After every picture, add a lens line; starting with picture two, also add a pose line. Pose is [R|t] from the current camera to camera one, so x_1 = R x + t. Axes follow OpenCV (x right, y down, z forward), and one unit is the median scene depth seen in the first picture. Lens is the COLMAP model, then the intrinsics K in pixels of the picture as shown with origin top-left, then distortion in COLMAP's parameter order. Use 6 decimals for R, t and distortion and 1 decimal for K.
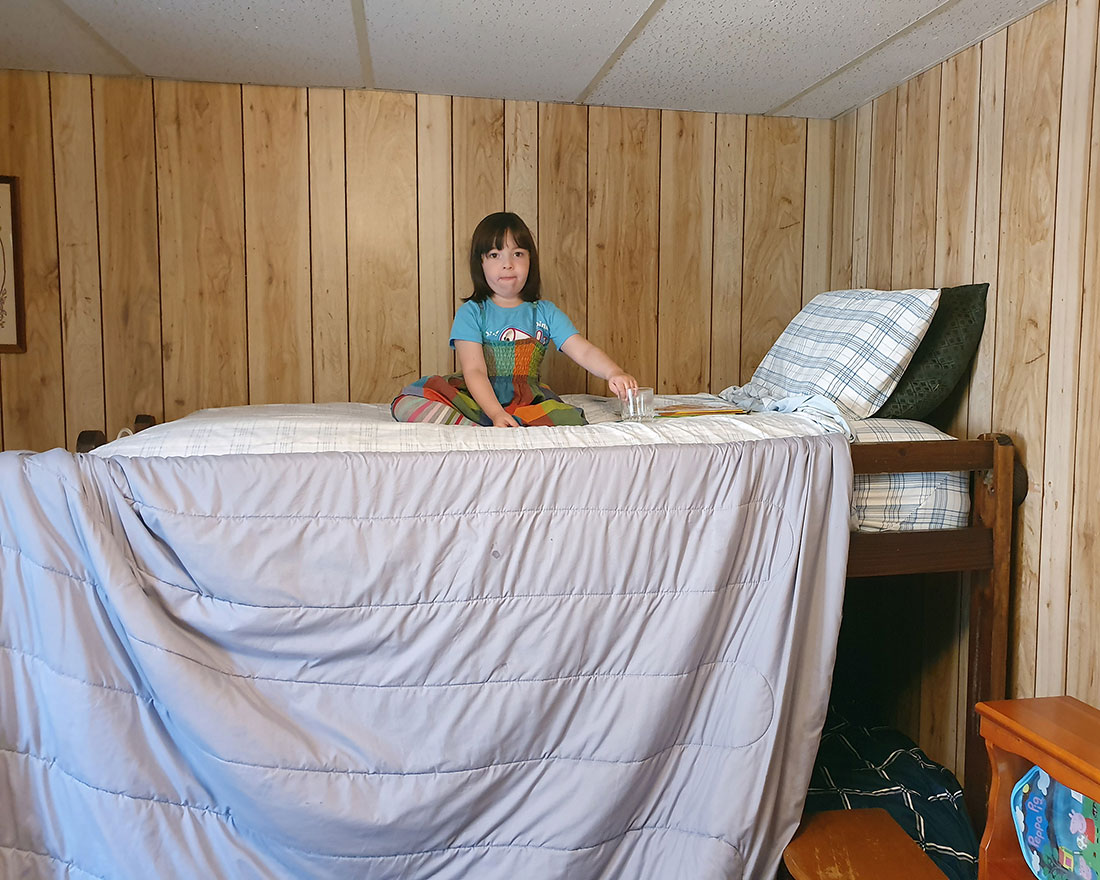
lens RADIAL K [[961.0, 0, 608.6], [0, 961.0, 437.7], [0, 0, 1]] dist [-0.028151, 0.015295]
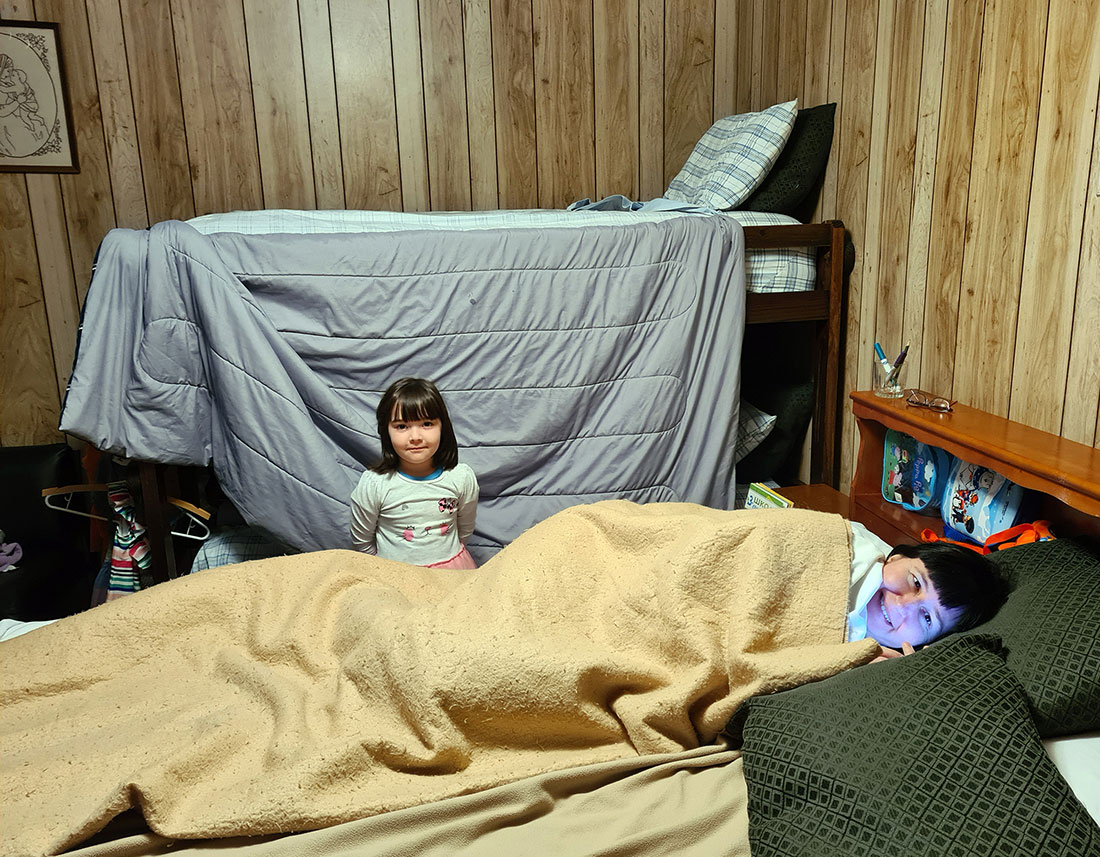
lens RADIAL K [[932.5, 0, 631.2], [0, 932.5, 462.1], [0, 0, 1]] dist [-0.011904, 0.004801]
pose [[0.998498, -0.026480, 0.047963, 0.034168], [0.017659, 0.984272, 0.175775, 0.077901], [-0.051863, -0.174664, 0.983261, -0.277302]]
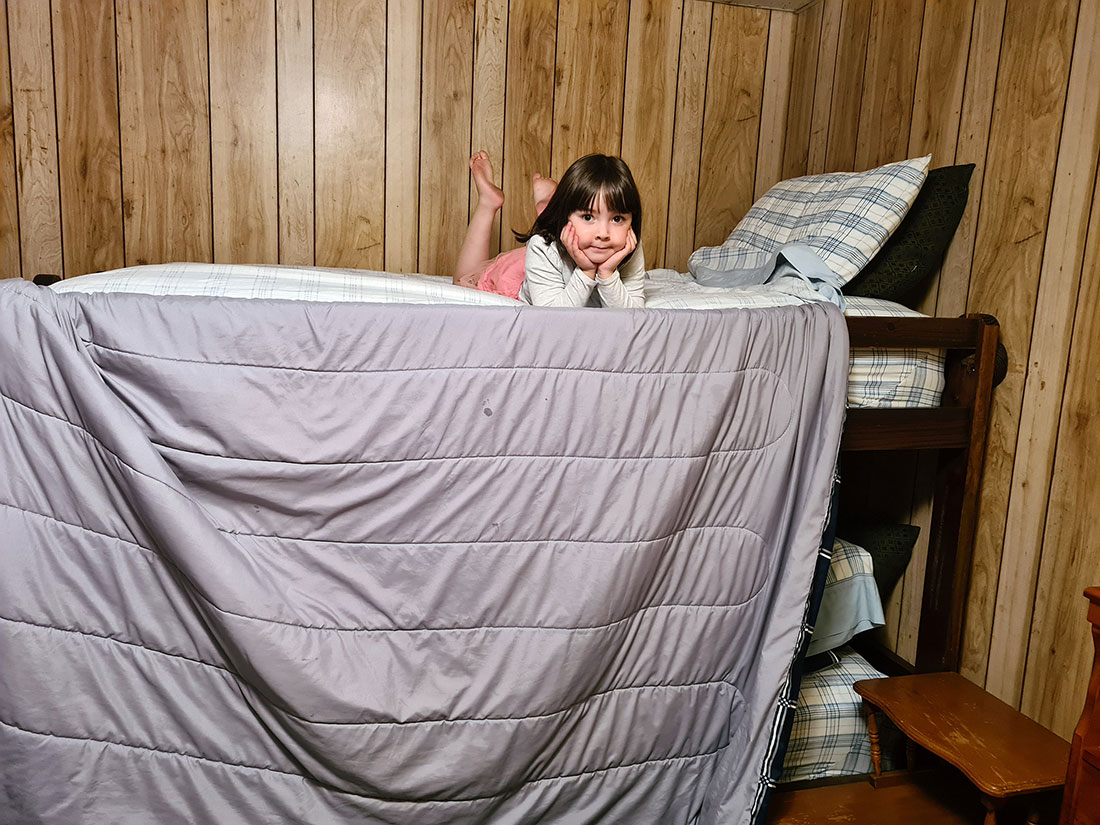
lens RADIAL K [[821.2, 0, 555.3], [0, 821.2, 412.4], [0, 0, 1]] dist [0.012073, -0.022821]
pose [[0.998416, 0.032142, 0.046186, -0.055752], [-0.035780, 0.996134, 0.080234, 0.034857], [-0.043428, -0.081759, 0.995706, 0.121424]]
